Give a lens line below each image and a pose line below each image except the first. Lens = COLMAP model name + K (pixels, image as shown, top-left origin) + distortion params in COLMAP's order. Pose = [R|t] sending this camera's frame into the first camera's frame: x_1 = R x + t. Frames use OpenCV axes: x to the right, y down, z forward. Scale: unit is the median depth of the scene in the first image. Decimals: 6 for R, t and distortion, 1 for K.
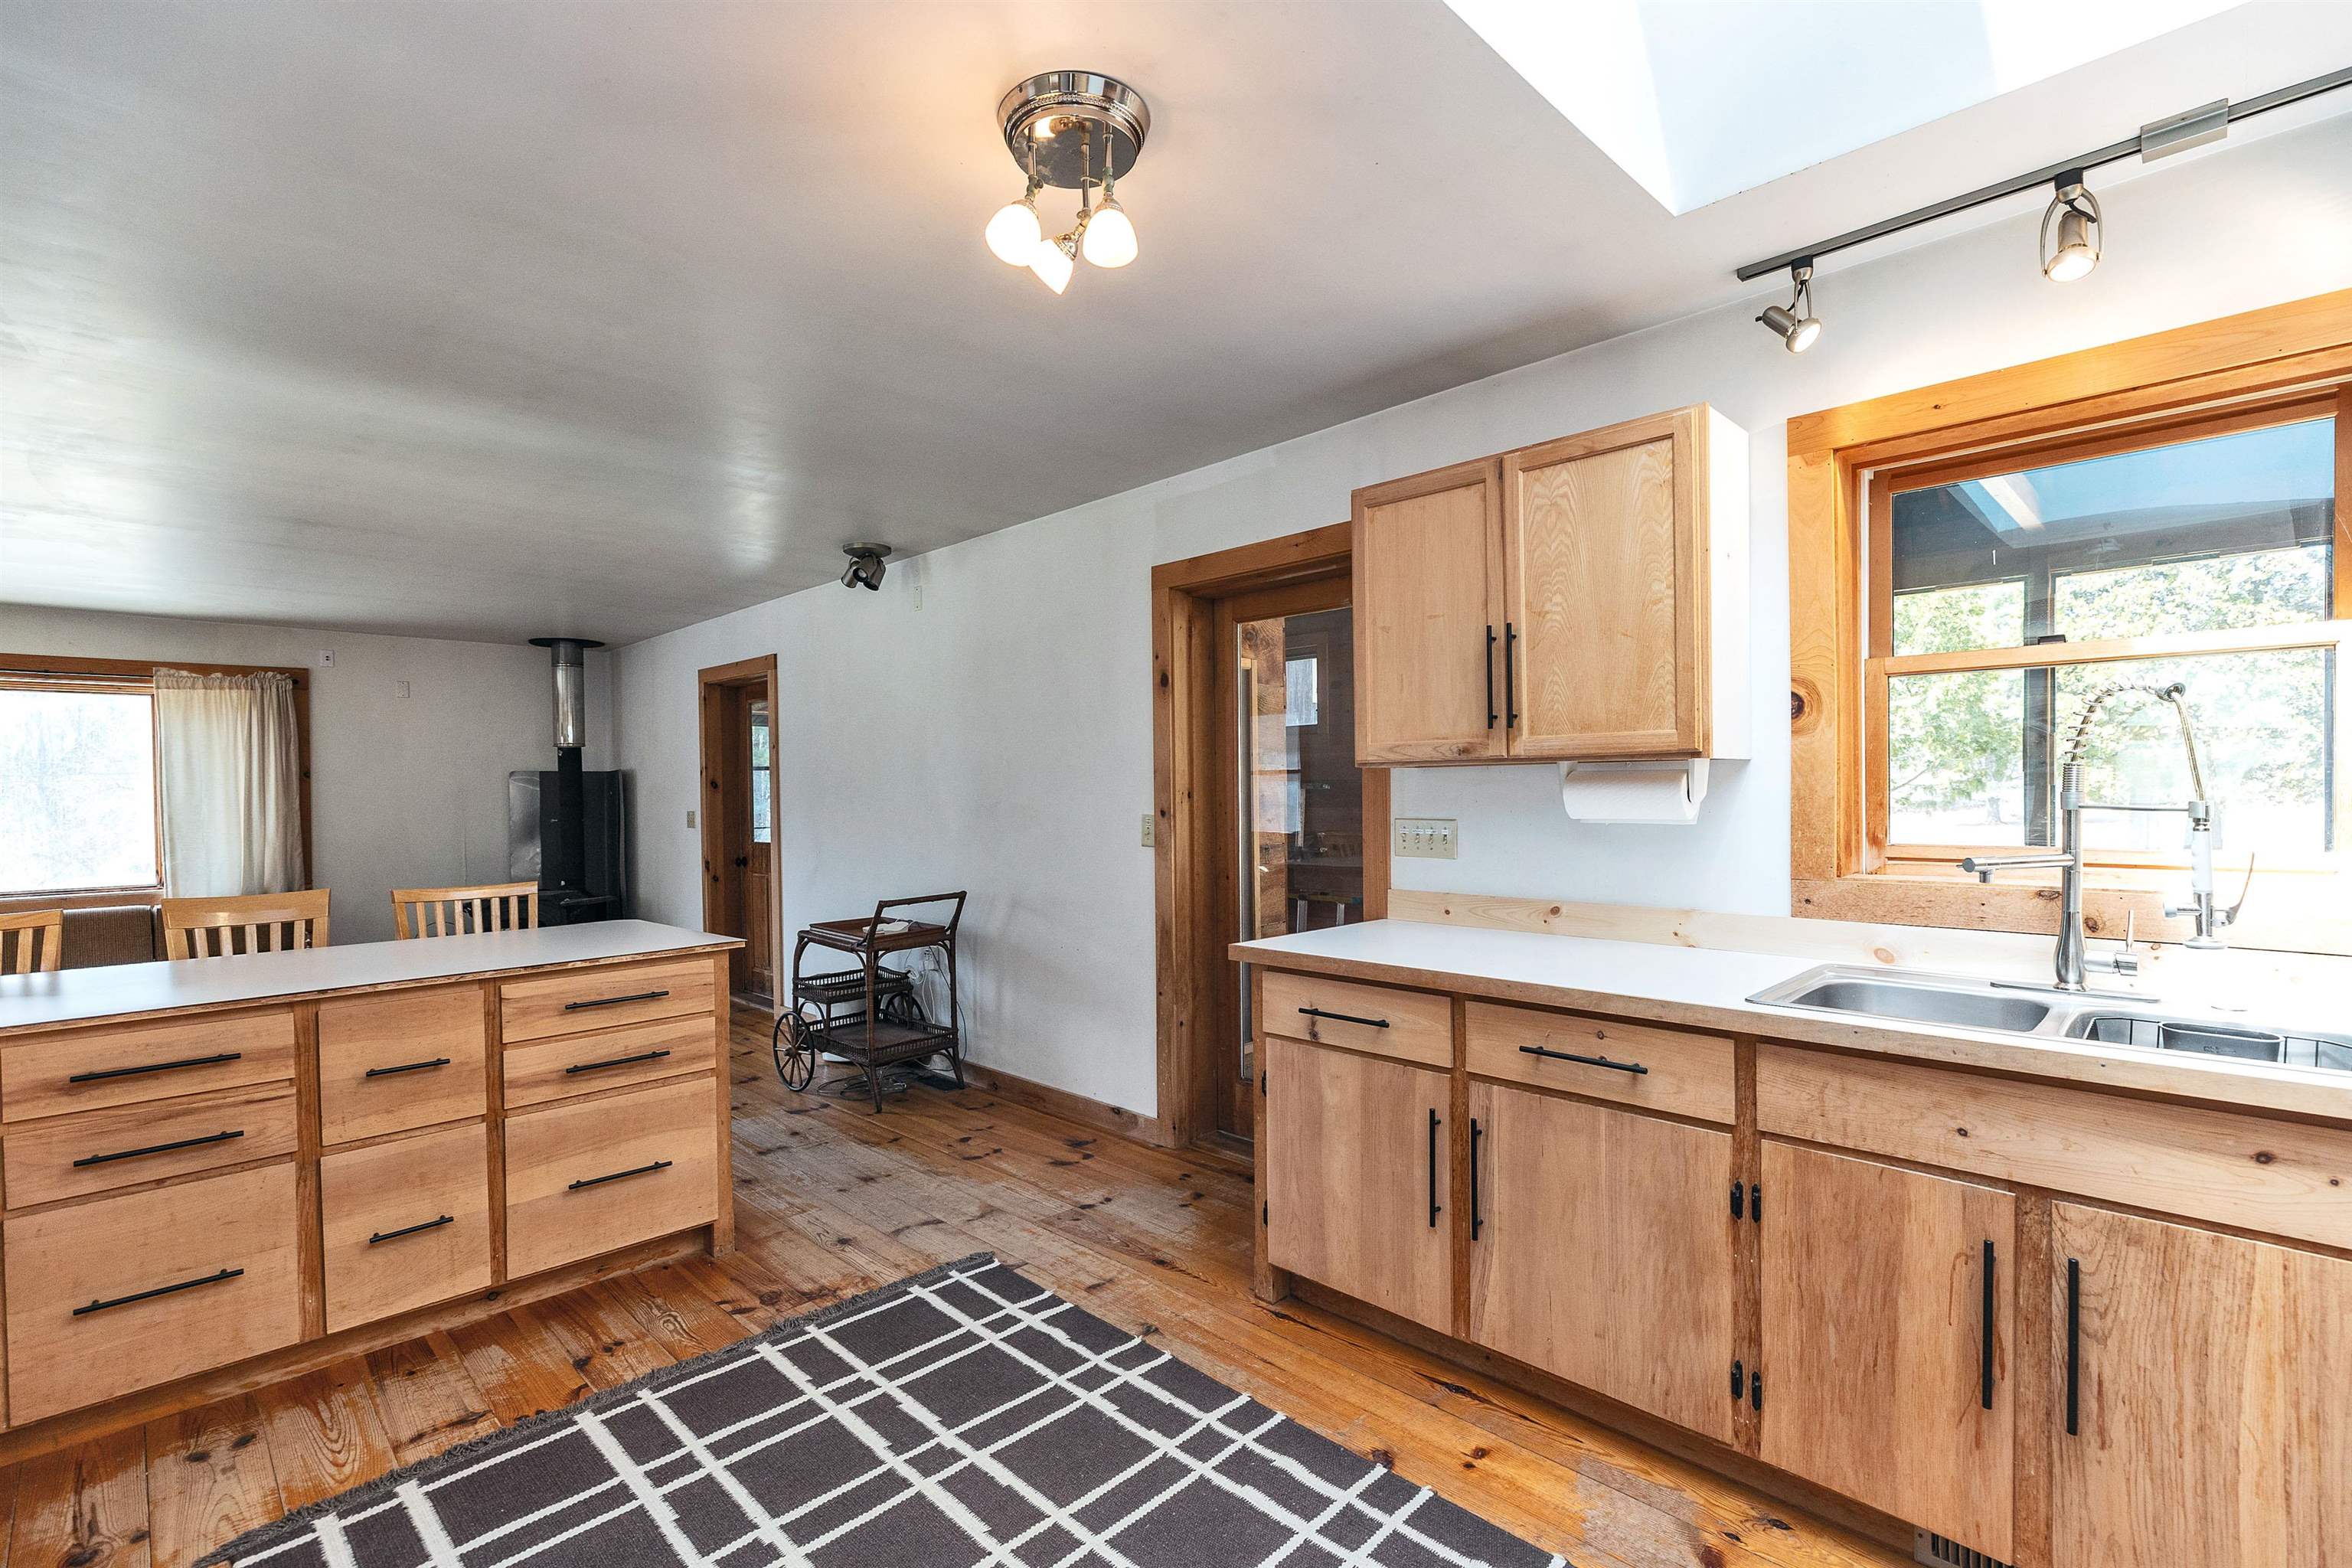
lens RADIAL K [[1058.5, 0, 1164.1], [0, 1058.5, 801.5], [0, 0, 1]] dist [0.001822, 0.000283]
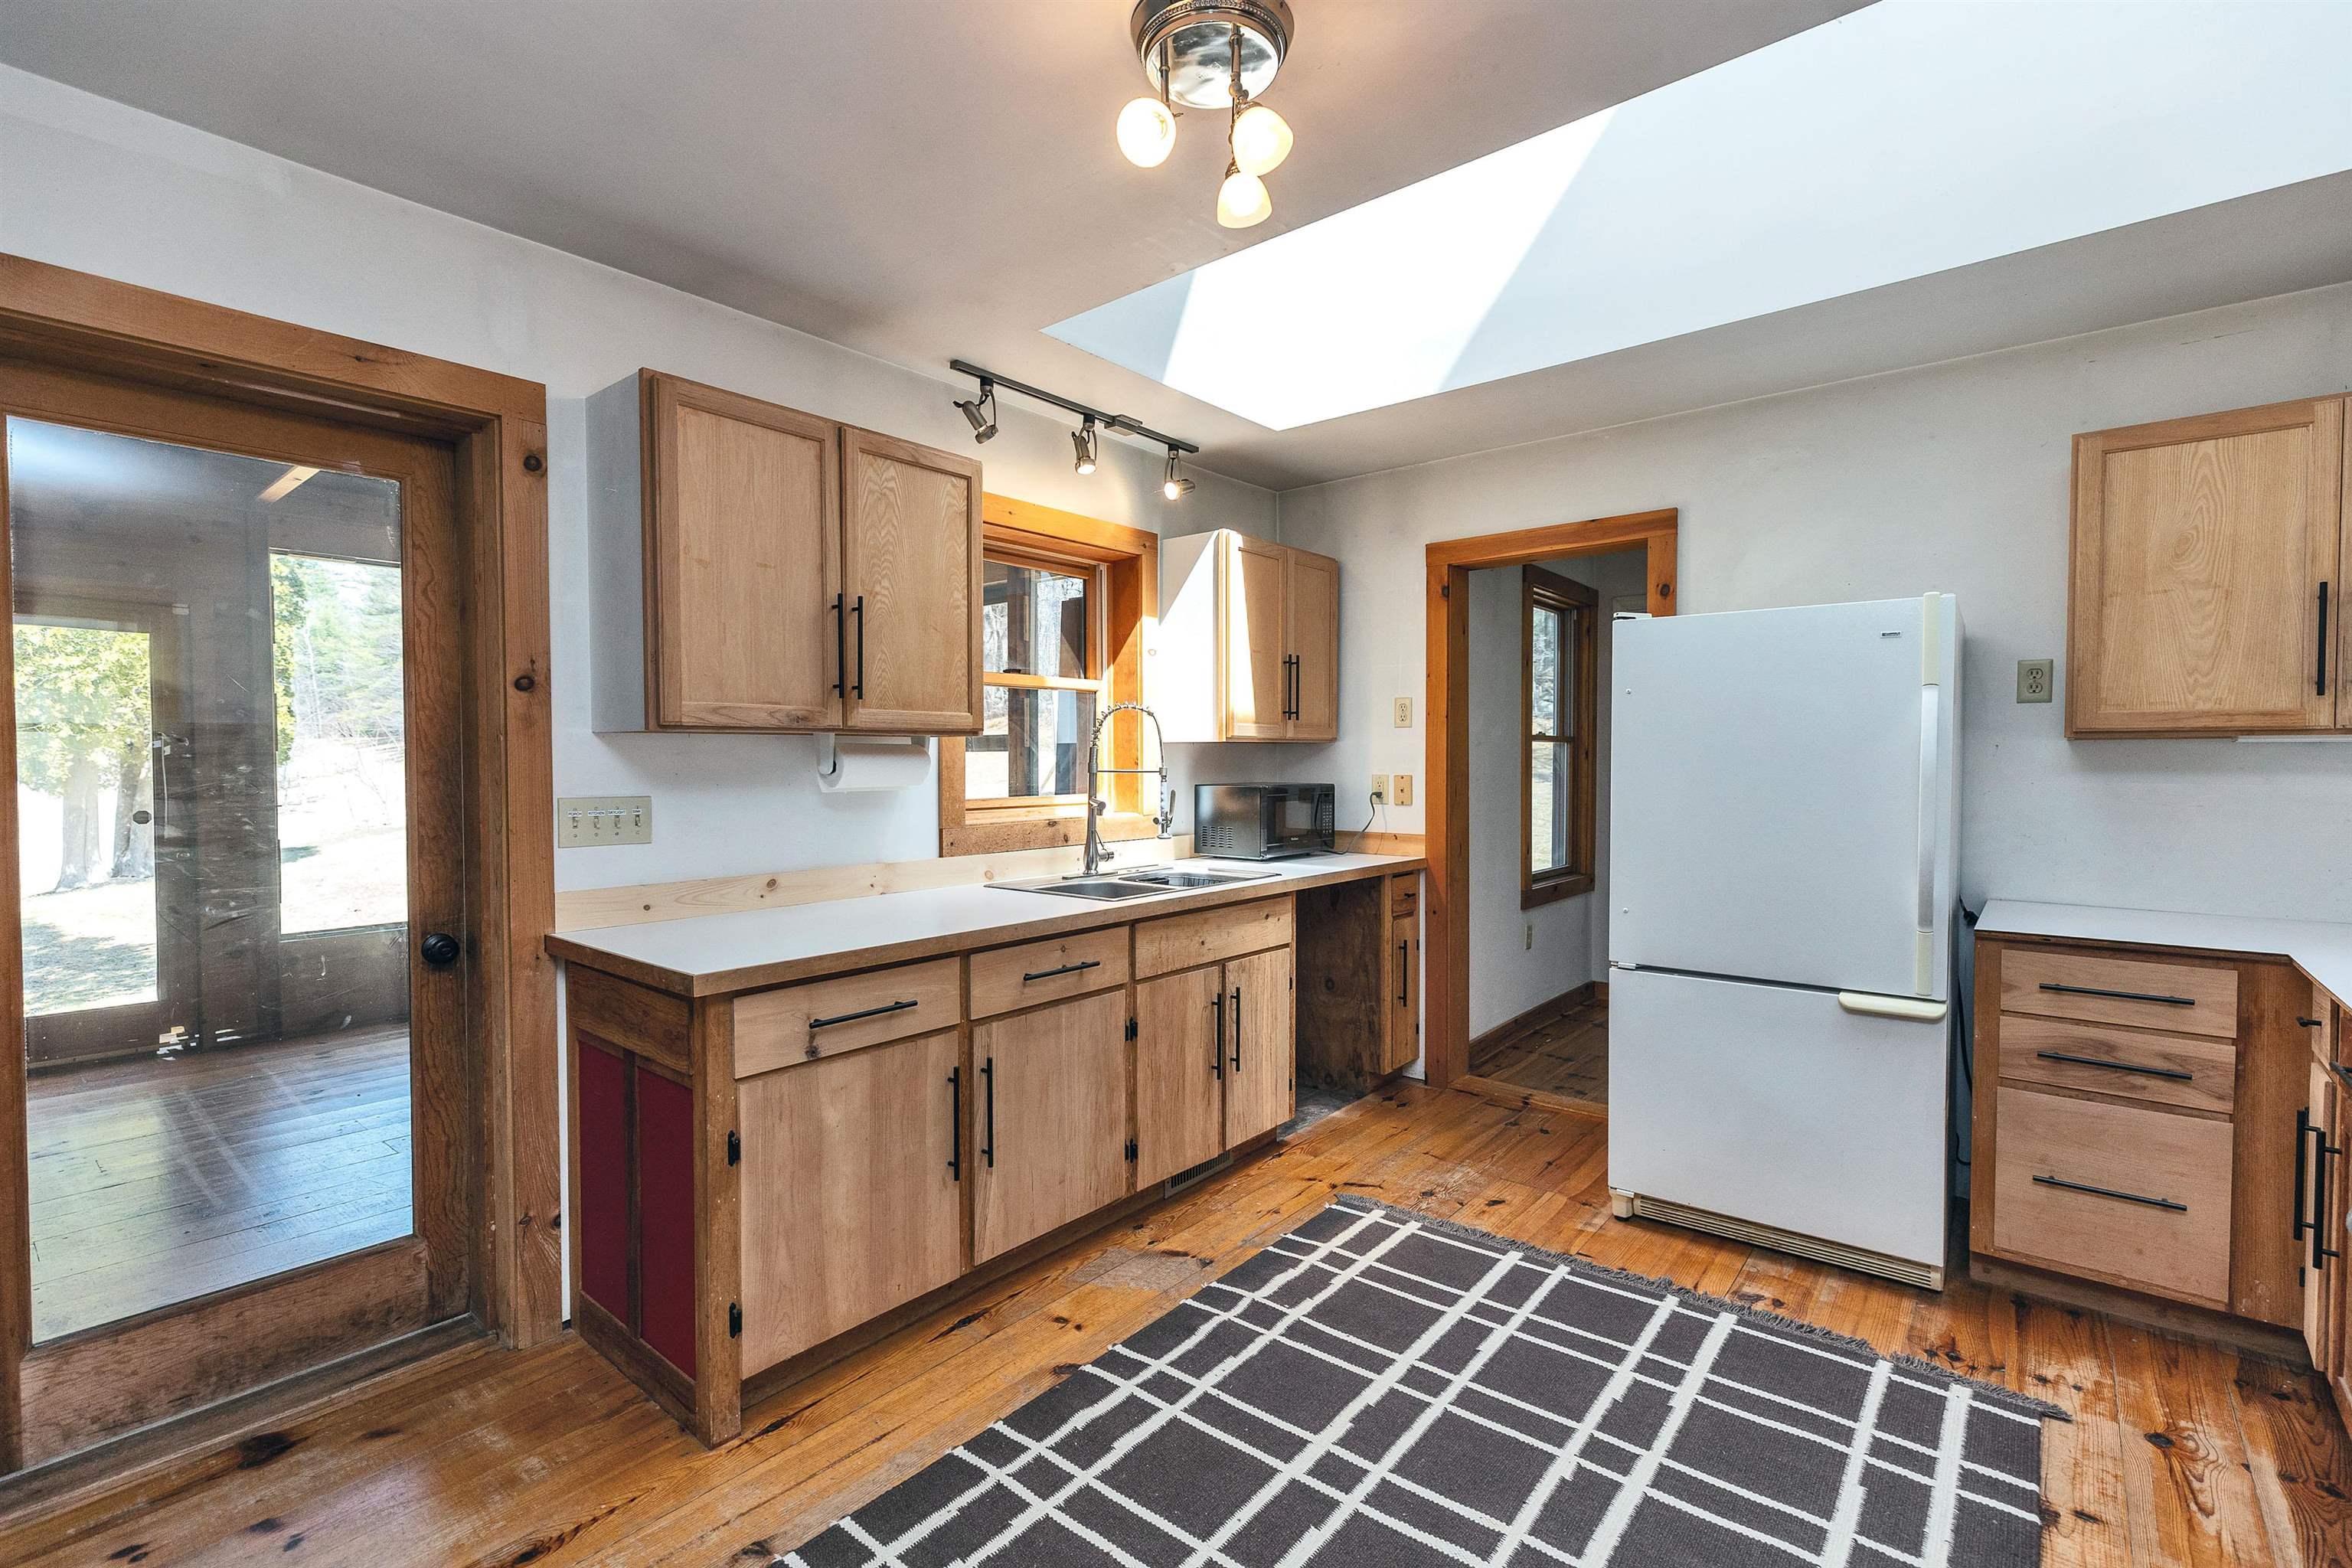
lens RADIAL K [[1048.7, 0, 1174.1], [0, 1048.7, 787.2], [0, 0, 1]] dist [0.003881, -0.000189]
pose [[-0.093541, -0.015616, 0.995493, -0.691276], [0.015606, 0.999731, 0.017149, 0.002484], [-0.995493, 0.017139, -0.093272, 0.776083]]
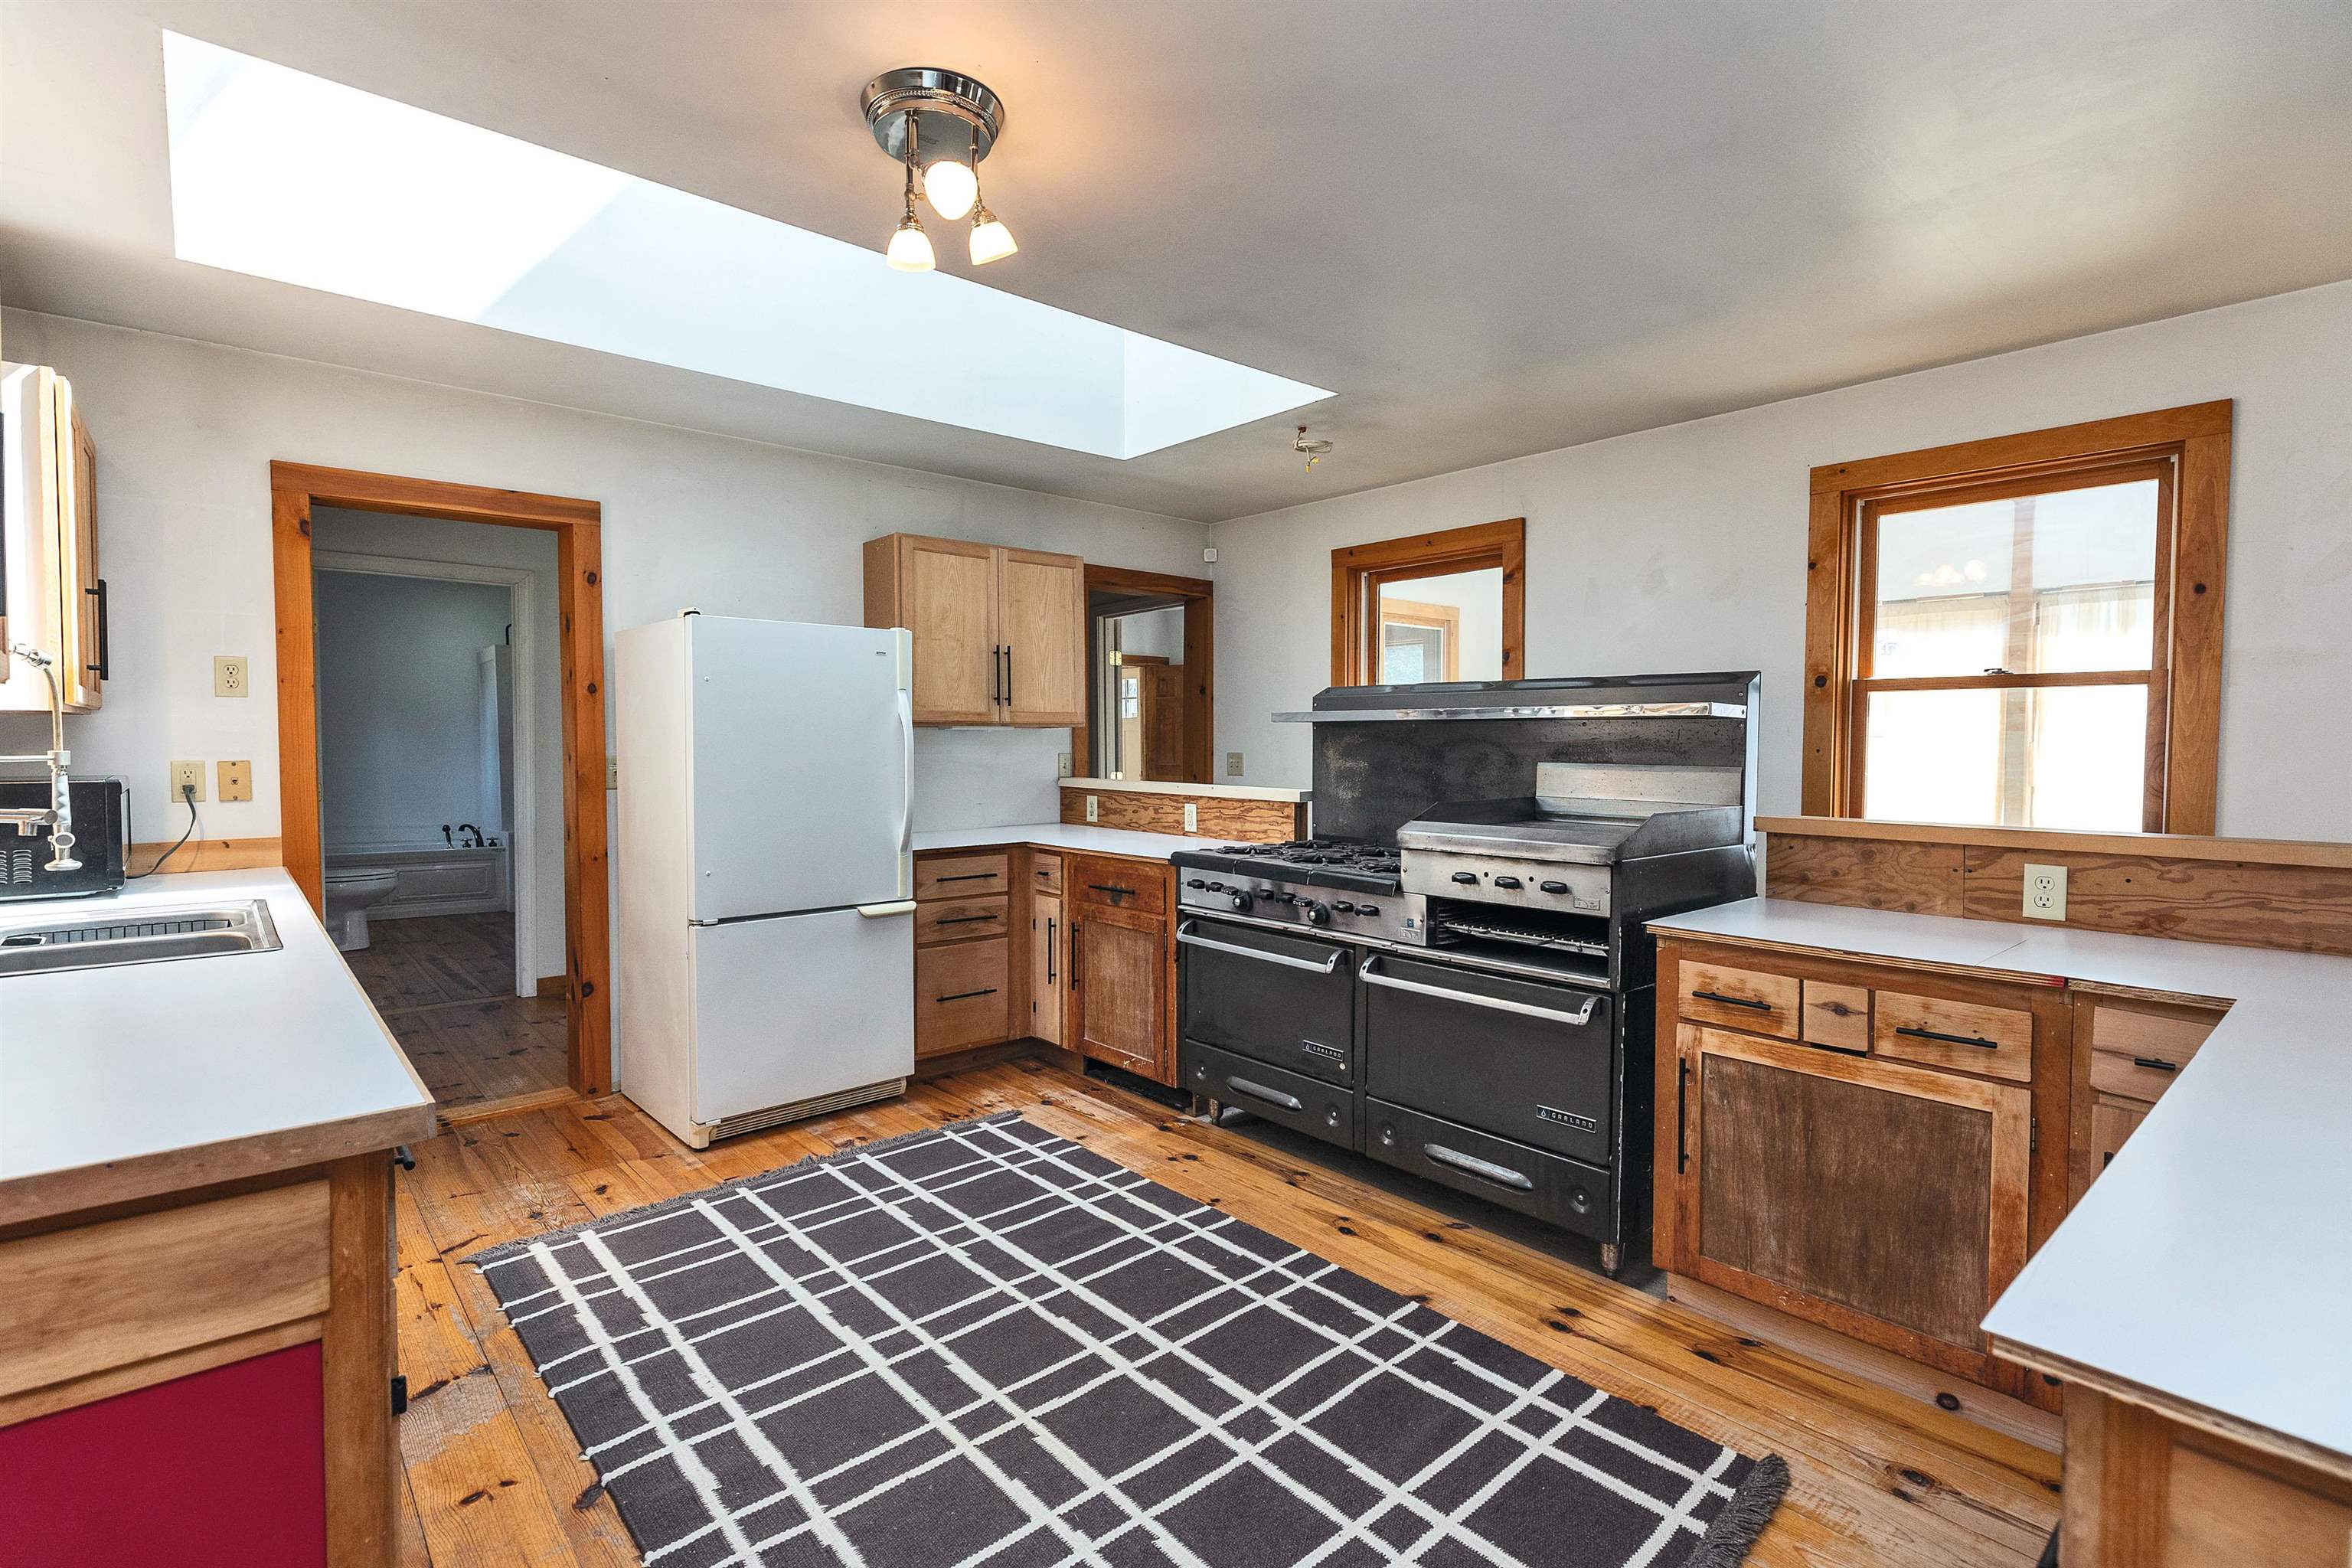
lens RADIAL K [[1113.0, 0, 1150.6], [0, 1113.0, 777.8], [0, 0, 1]] dist [0.013223, 0.000070]
pose [[-0.997022, 0.008754, 0.076622, -0.266663], [0.012527, 0.998725, 0.048906, -0.013267], [-0.076096, 0.049720, -0.995860, 1.474502]]
